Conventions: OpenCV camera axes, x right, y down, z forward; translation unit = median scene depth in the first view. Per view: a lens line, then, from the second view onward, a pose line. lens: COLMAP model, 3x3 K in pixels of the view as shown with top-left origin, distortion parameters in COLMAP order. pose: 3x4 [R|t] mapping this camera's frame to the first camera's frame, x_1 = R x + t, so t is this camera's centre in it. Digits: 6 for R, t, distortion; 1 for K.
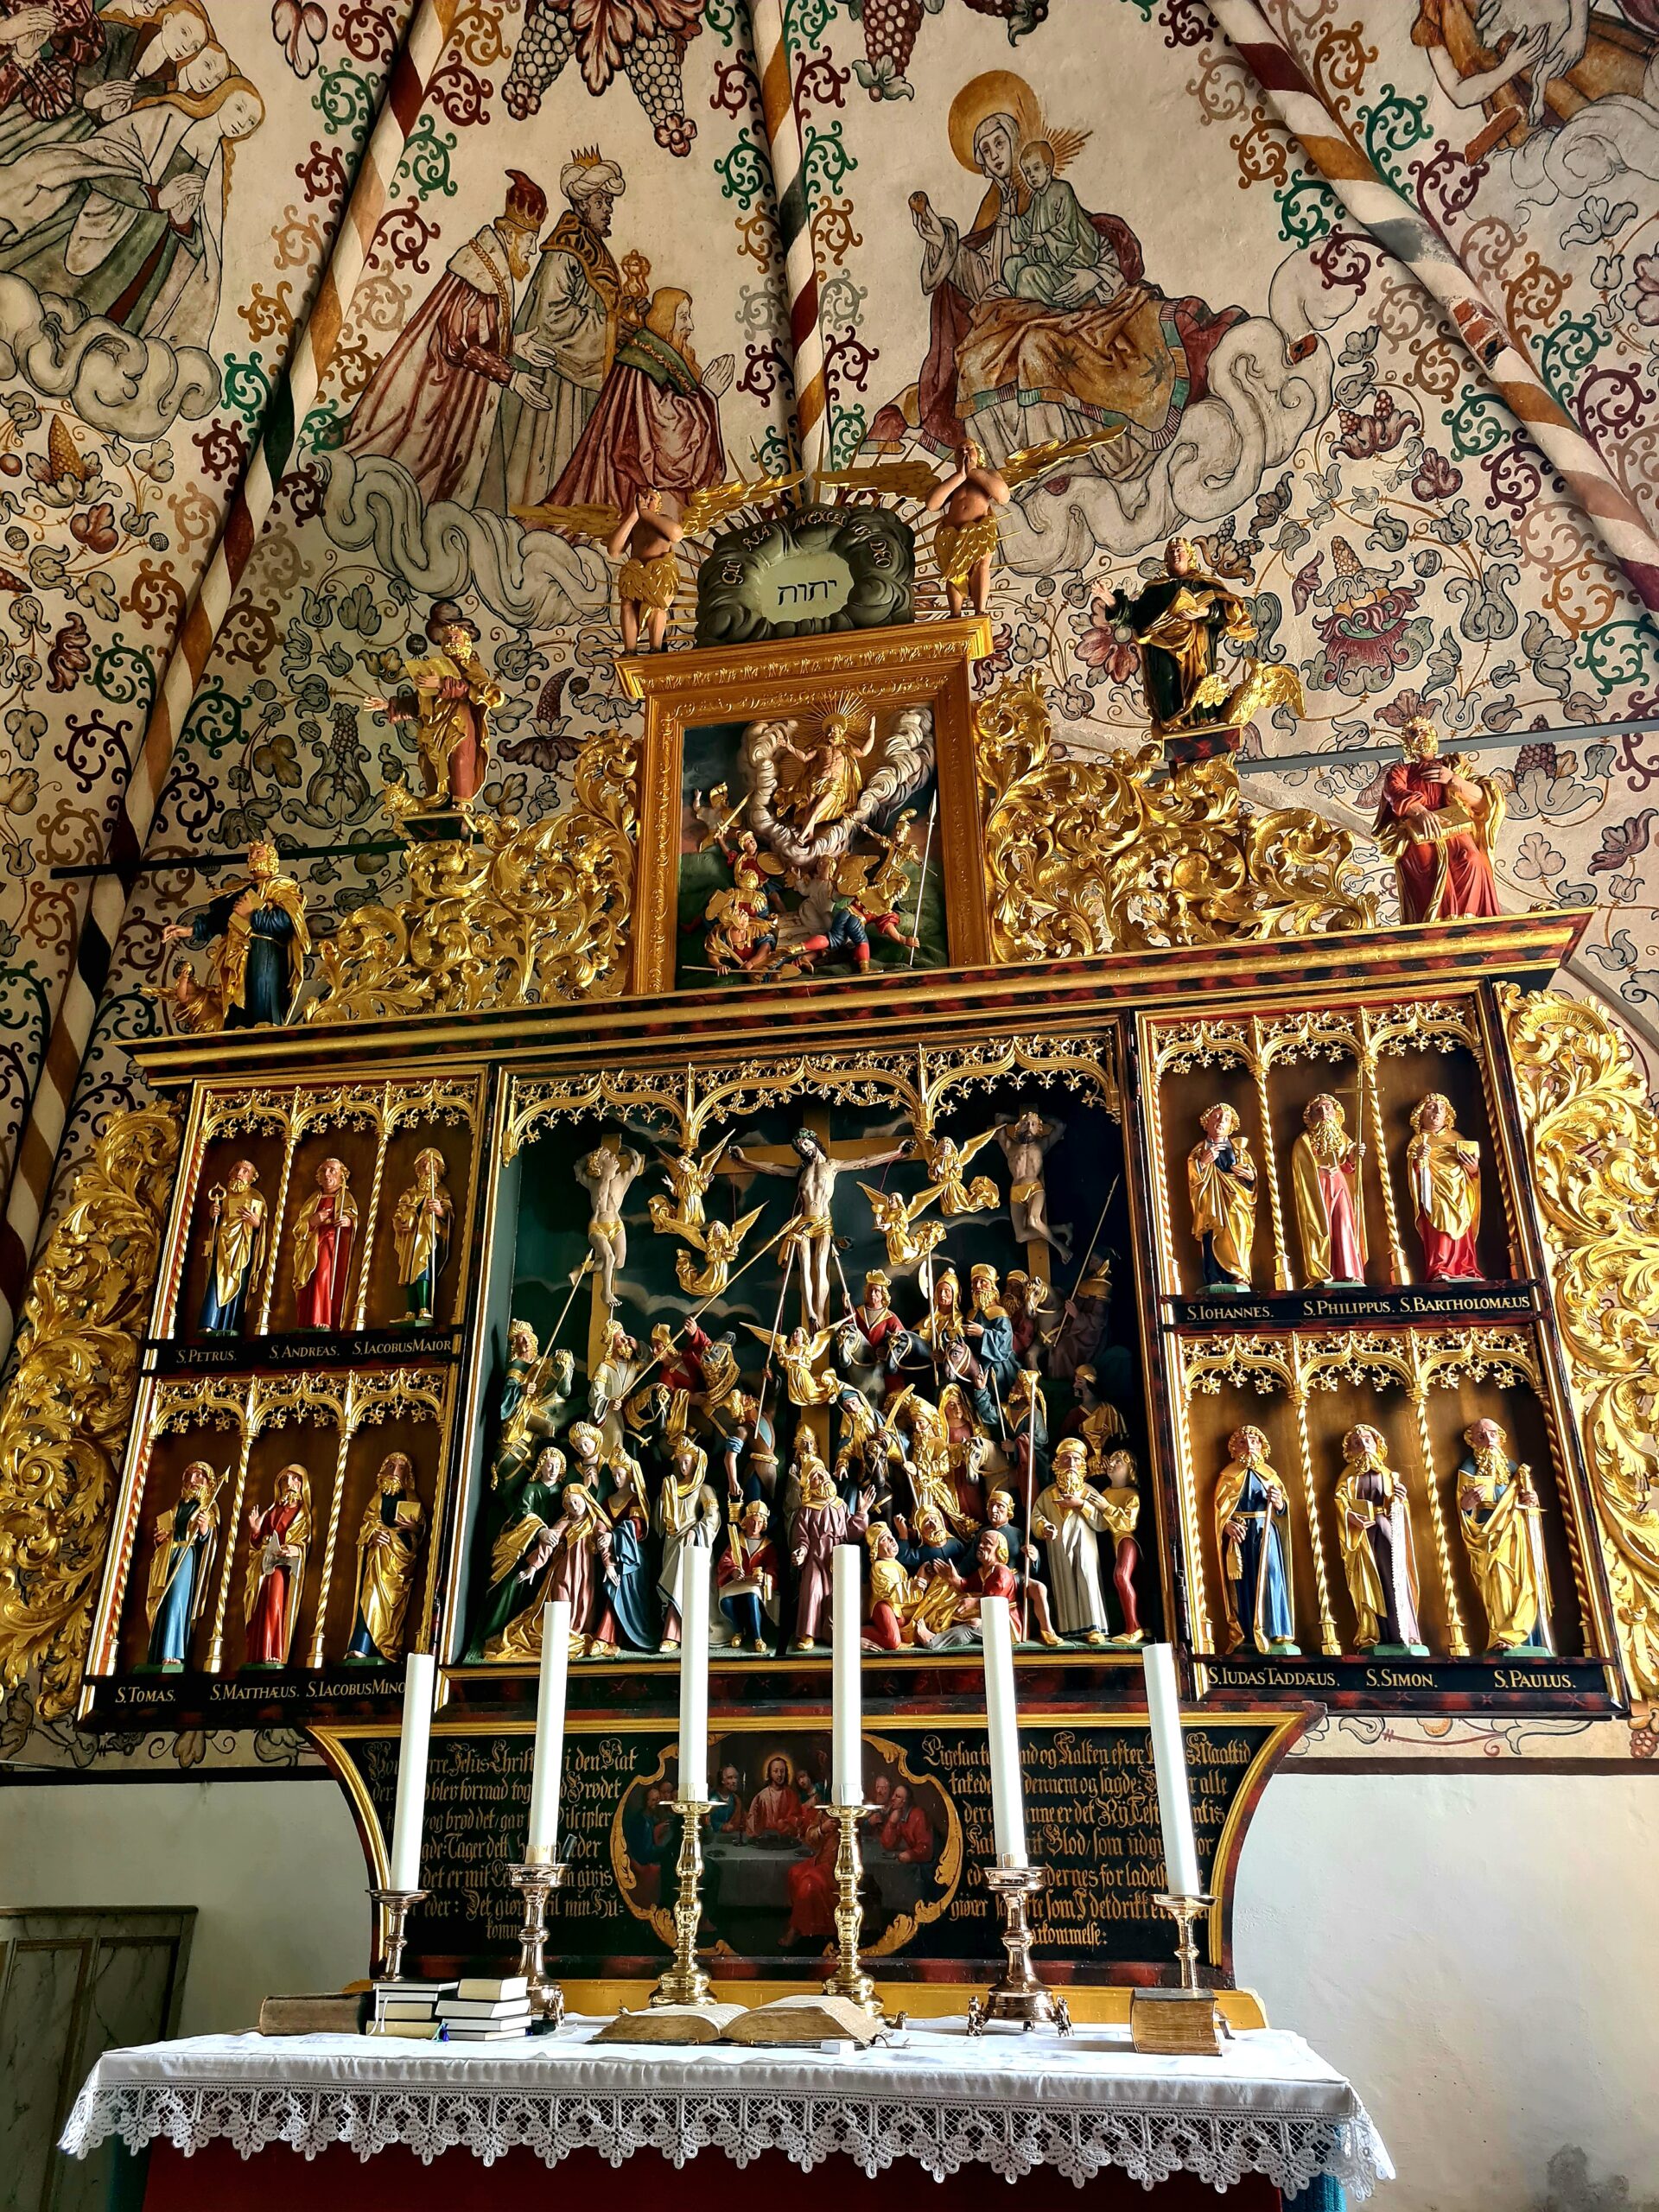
lens RADIAL K [[1650.0, 0, 806.4], [0, 1650.0, 1124.6], [0, 0, 1]] dist [0.069336, -0.056922]
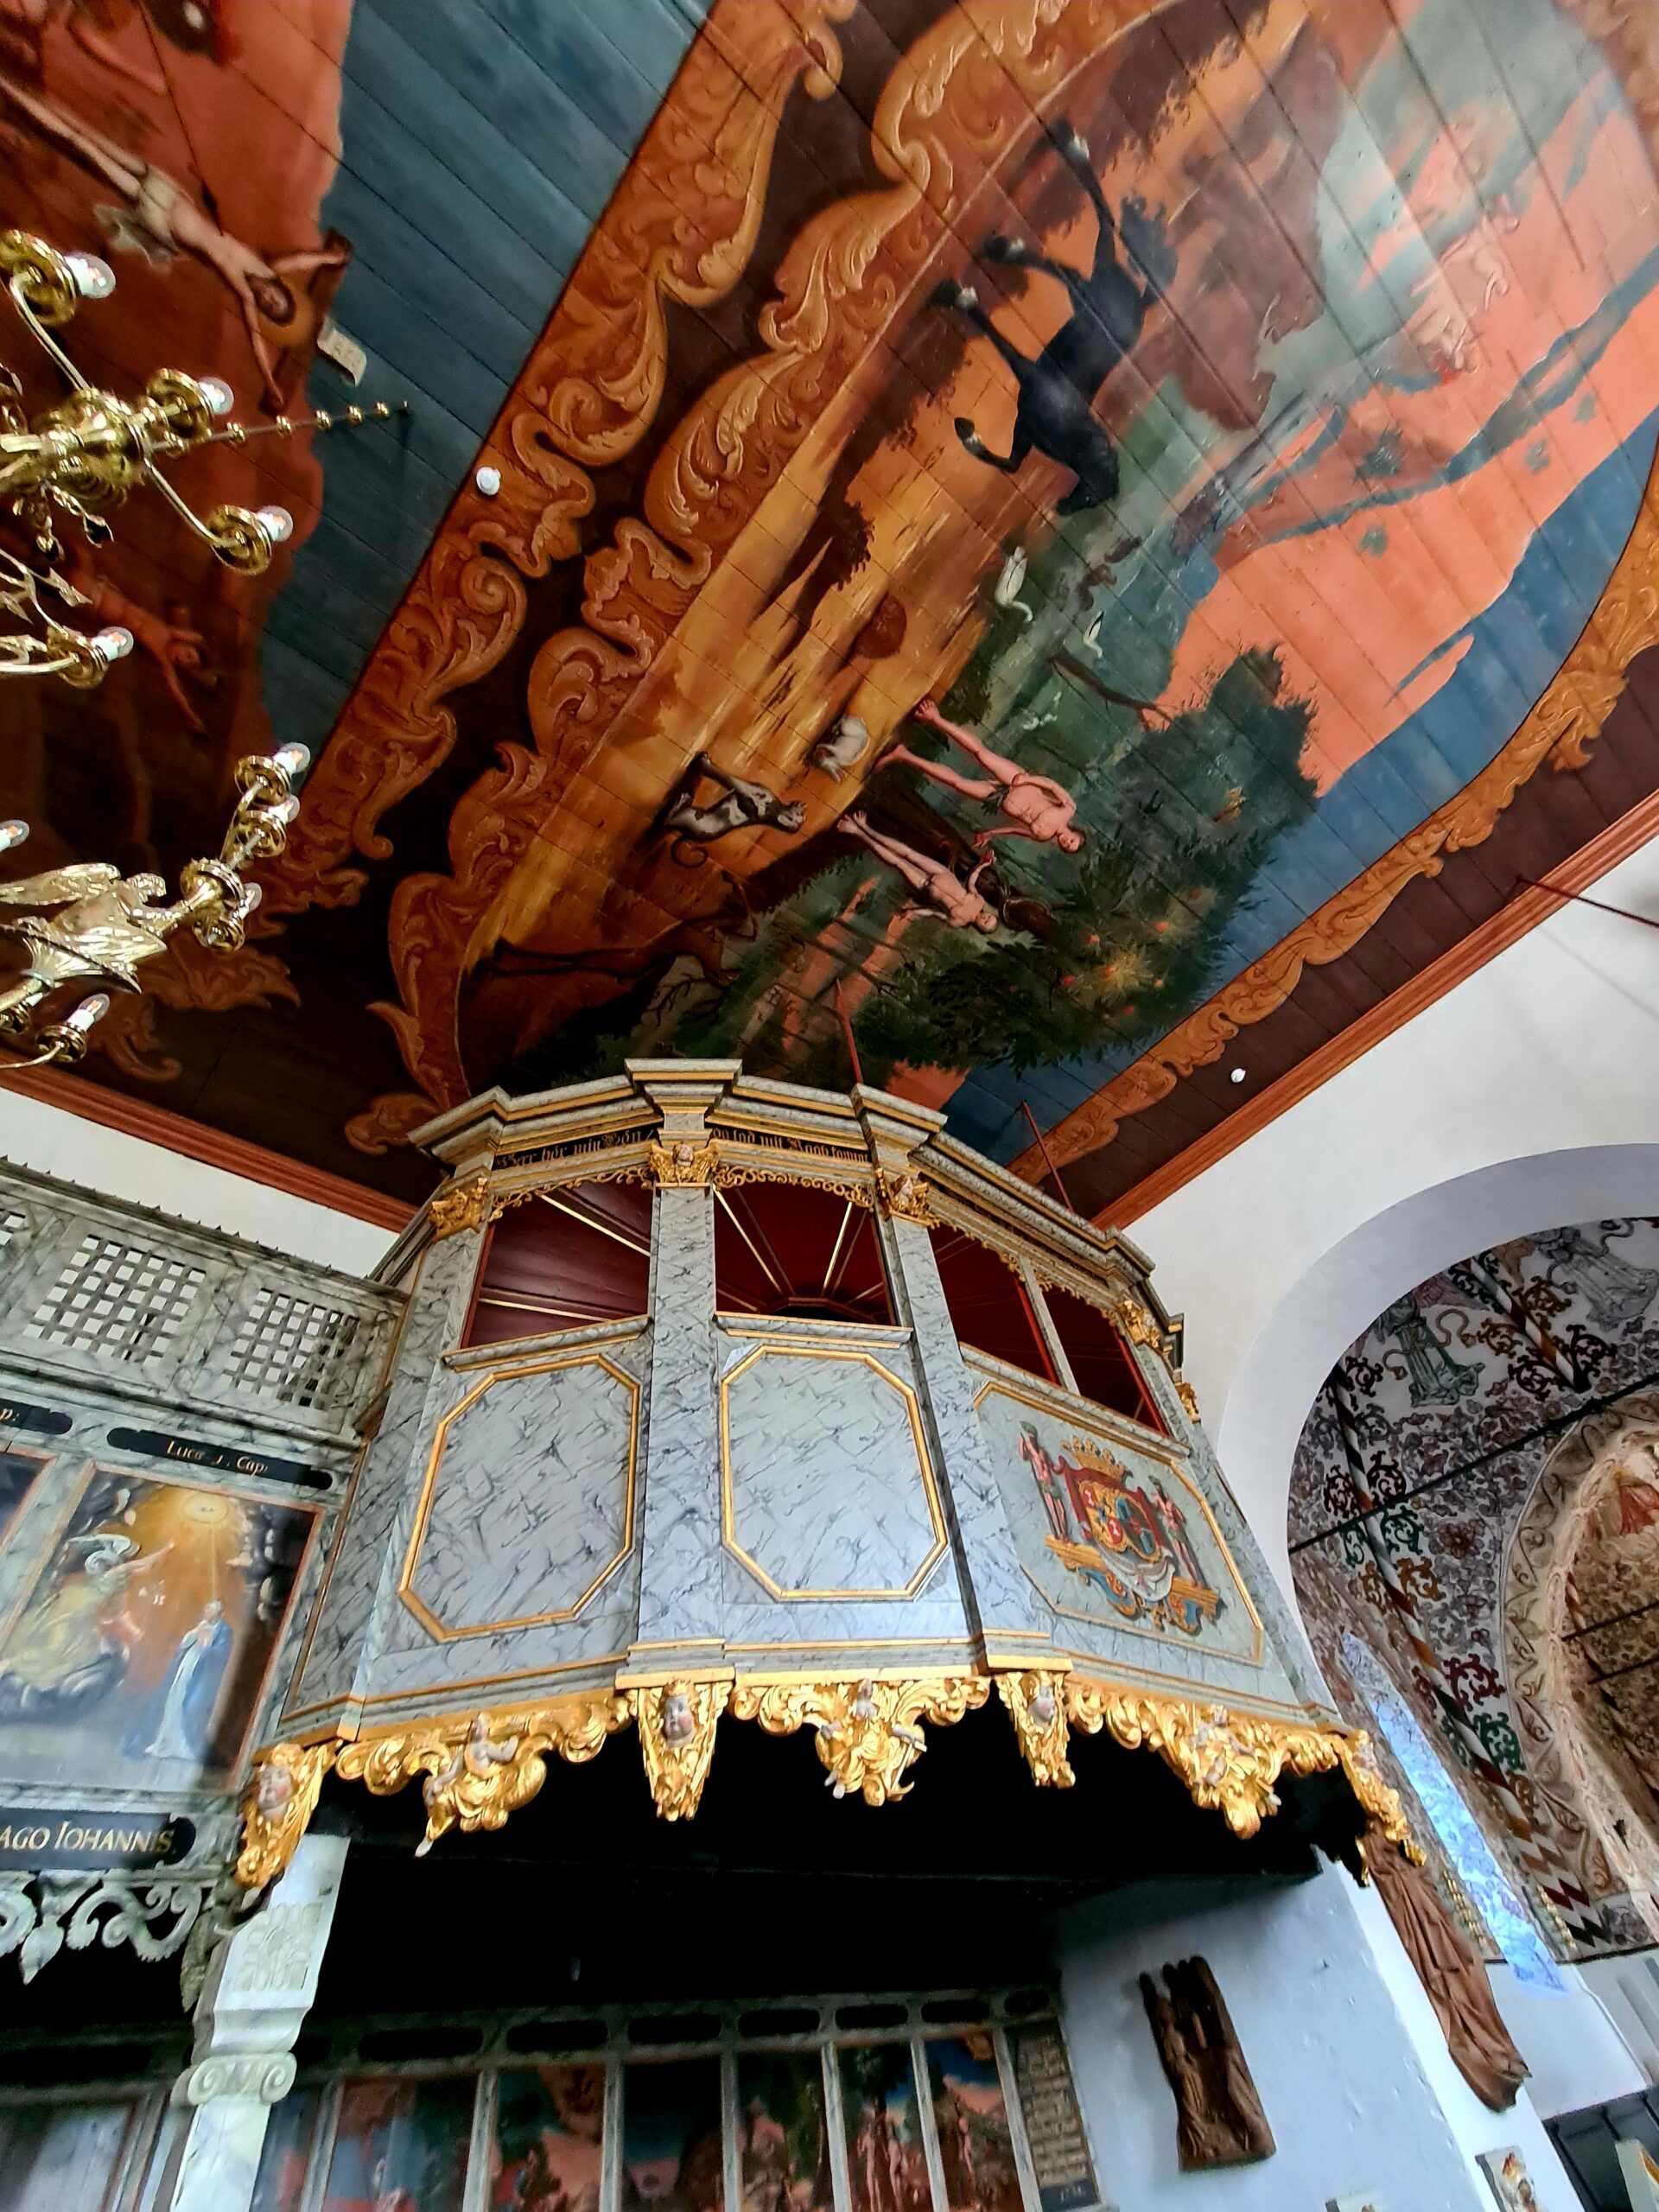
lens RADIAL K [[909.9, 0, 827.6], [0, 909.9, 1102.4], [0, 0, 1]] dist [-0.001573, -0.000438]
pose [[0.762830, -0.557874, -0.326904, -0.507802], [0.383211, 0.797279, -0.466364, -1.365122], [0.520807, 0.230484, 0.821972, -2.986692]]
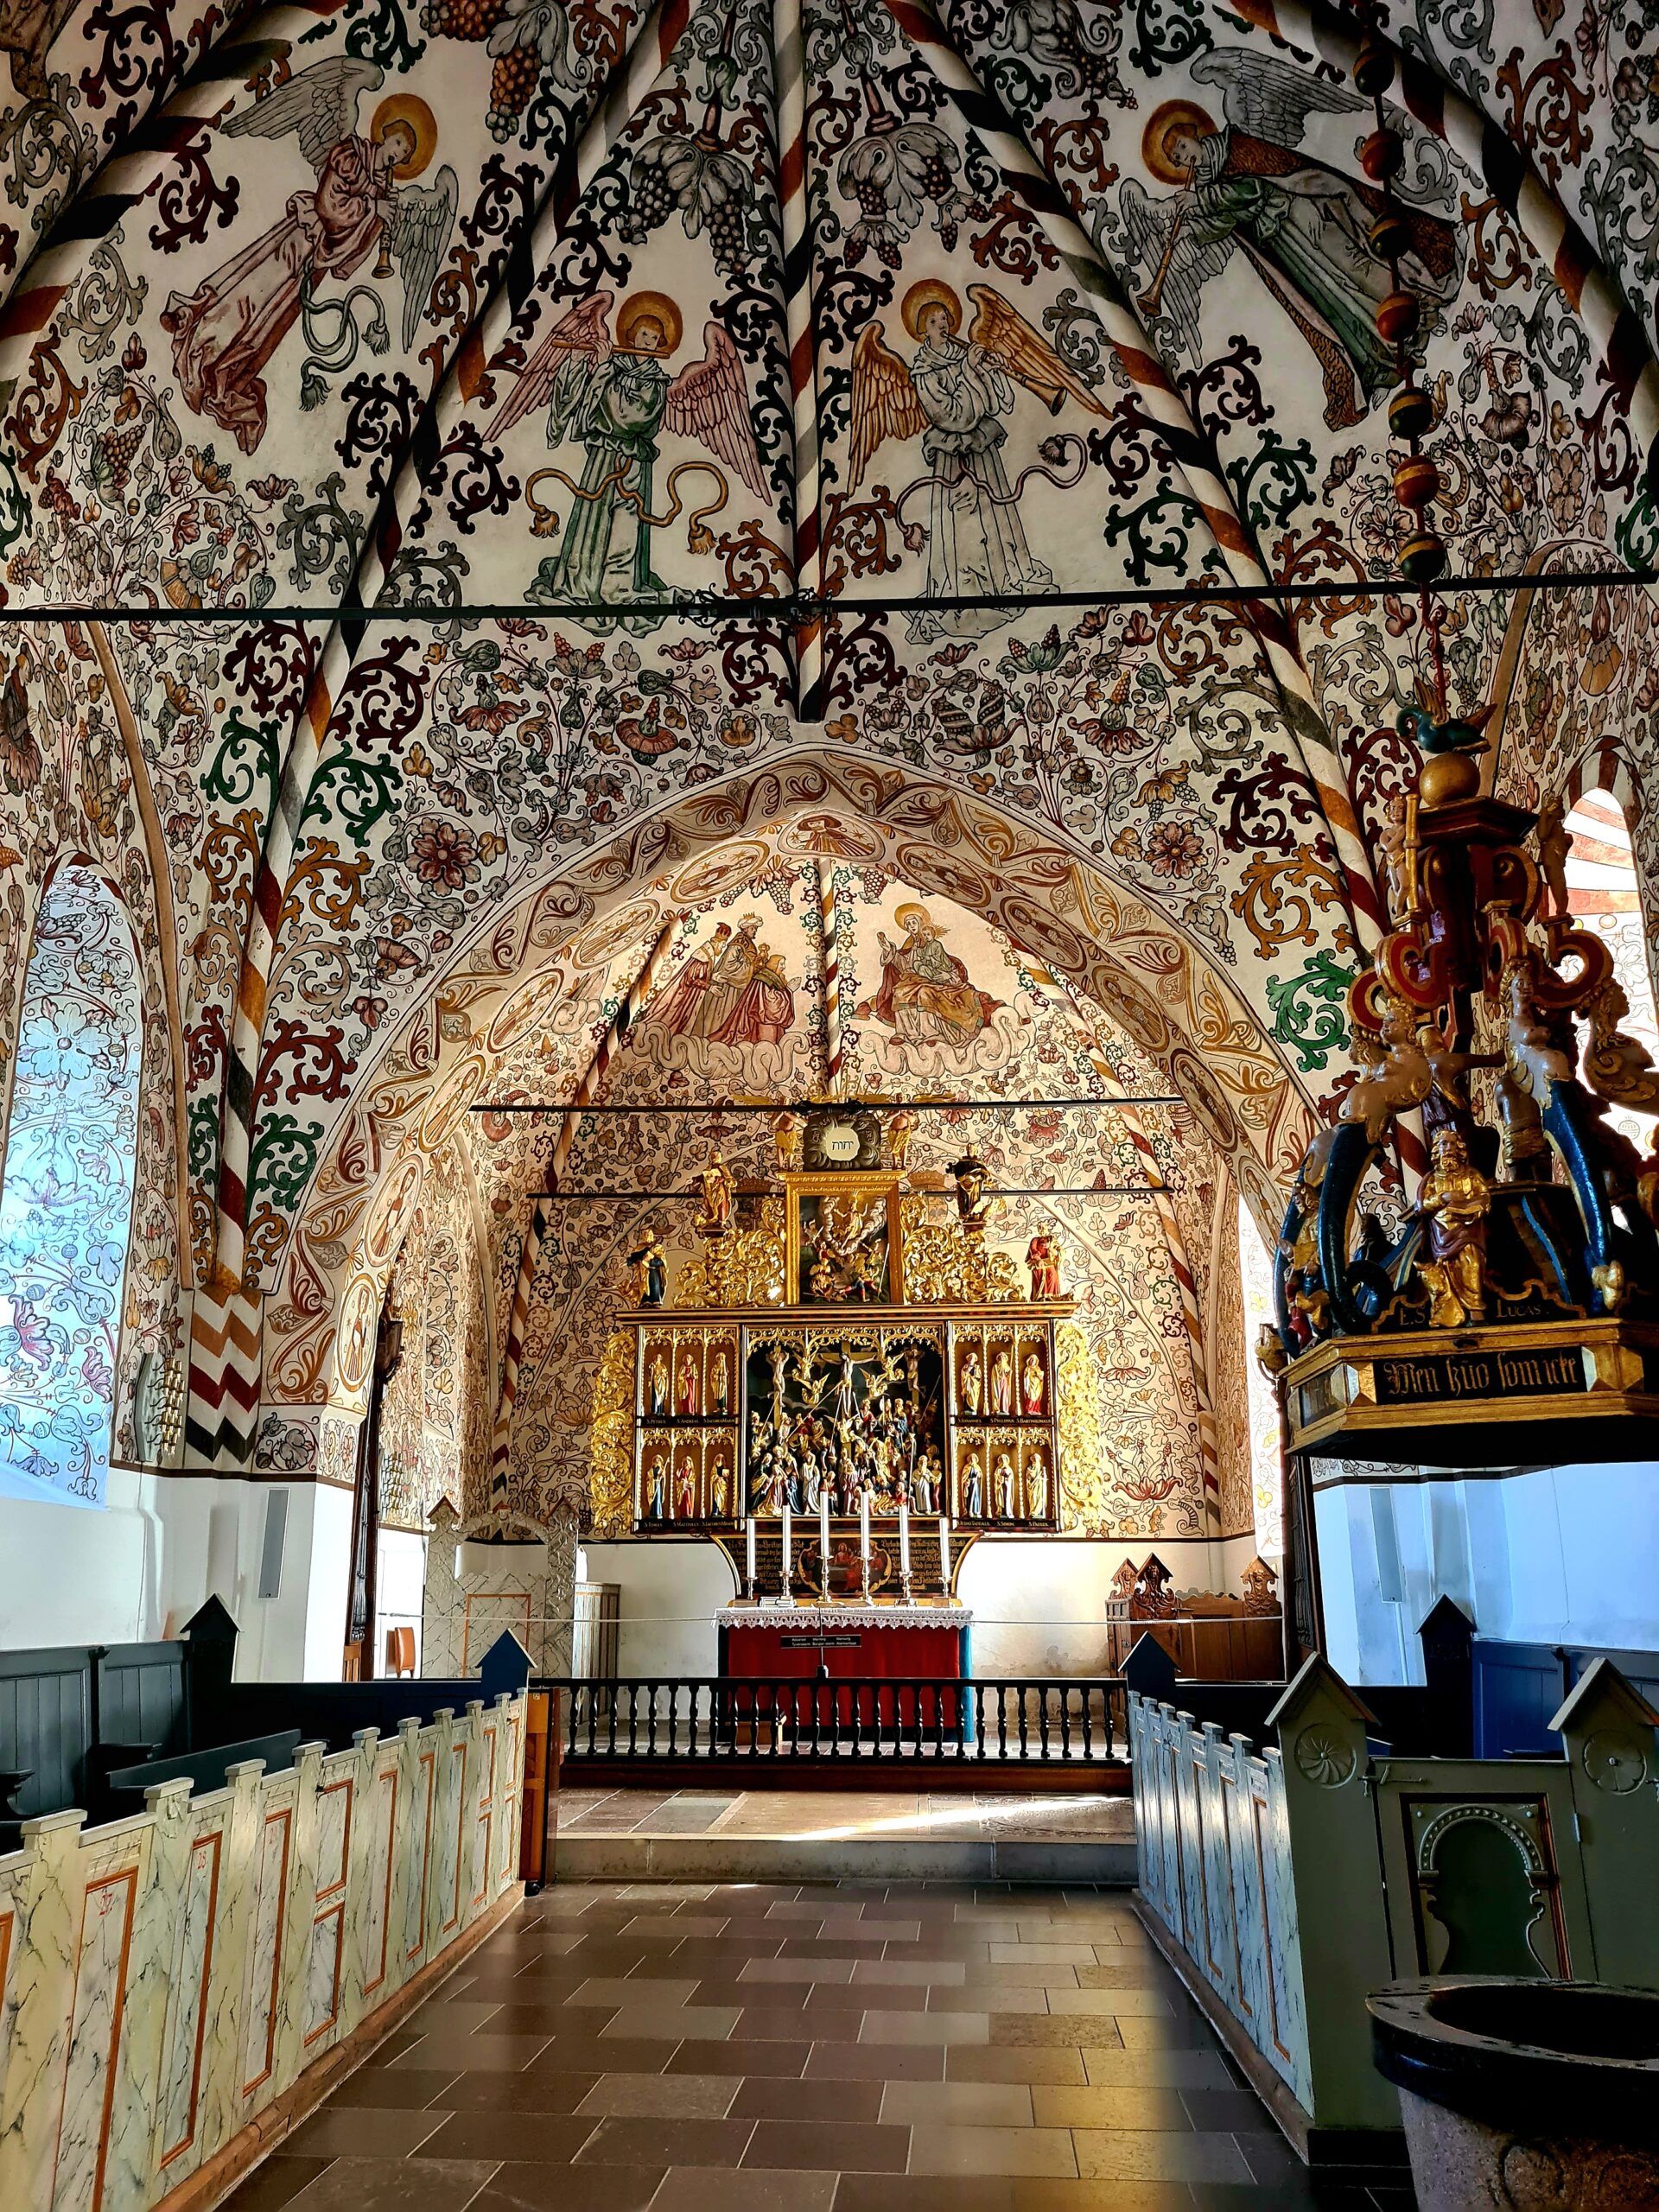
lens RADIAL K [[1650.0, 0, 806.4], [0, 1650.0, 1124.6], [0, 0, 1]] dist [0.069336, -0.056922]
pose [[0.994803, 0.021645, 0.099489, -0.408252], [-0.036627, 0.987805, 0.151329, -0.929886], [-0.095000, -0.154187, 0.983464, -2.097777]]
